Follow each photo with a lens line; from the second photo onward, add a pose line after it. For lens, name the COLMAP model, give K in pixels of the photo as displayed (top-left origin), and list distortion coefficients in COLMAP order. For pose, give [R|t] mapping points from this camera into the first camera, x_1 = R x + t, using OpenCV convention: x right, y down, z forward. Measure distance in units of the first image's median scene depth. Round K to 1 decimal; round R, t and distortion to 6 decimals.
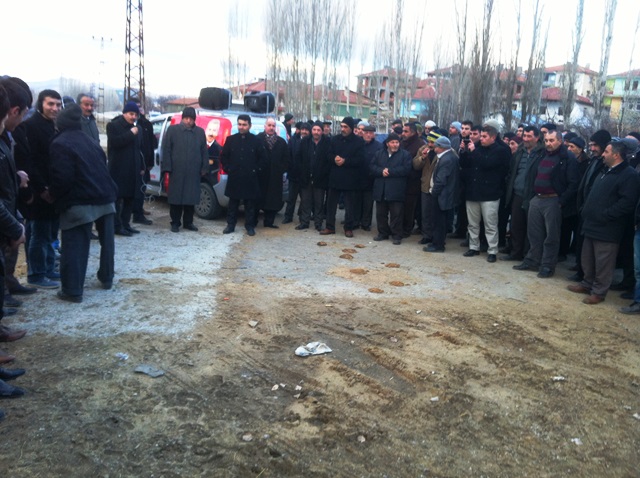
lens RADIAL K [[640.8, 0, 320.0], [0, 640.8, 239.0], [0, 0, 1]] dist [0.083571, 0.000283]
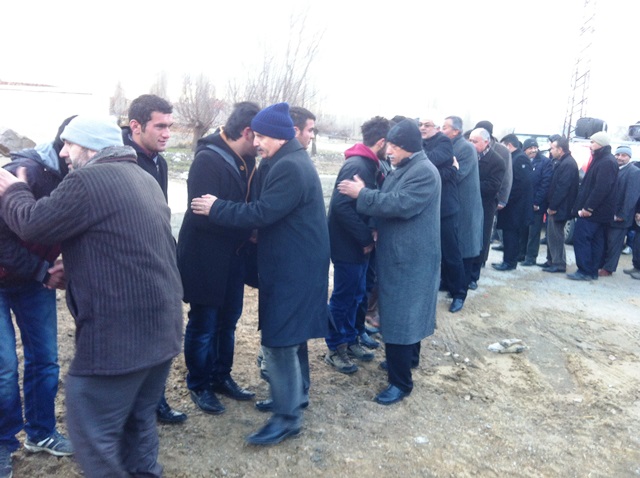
lens RADIAL K [[640.8, 0, 320.0], [0, 640.8, 239.0], [0, 0, 1]] dist [0.083571, 0.000283]
pose [[0.724791, 0.099499, -0.681746, 0.535226], [-0.140700, 0.990039, -0.005090, 0.049703], [0.674449, 0.099611, 0.731571, -0.080913]]
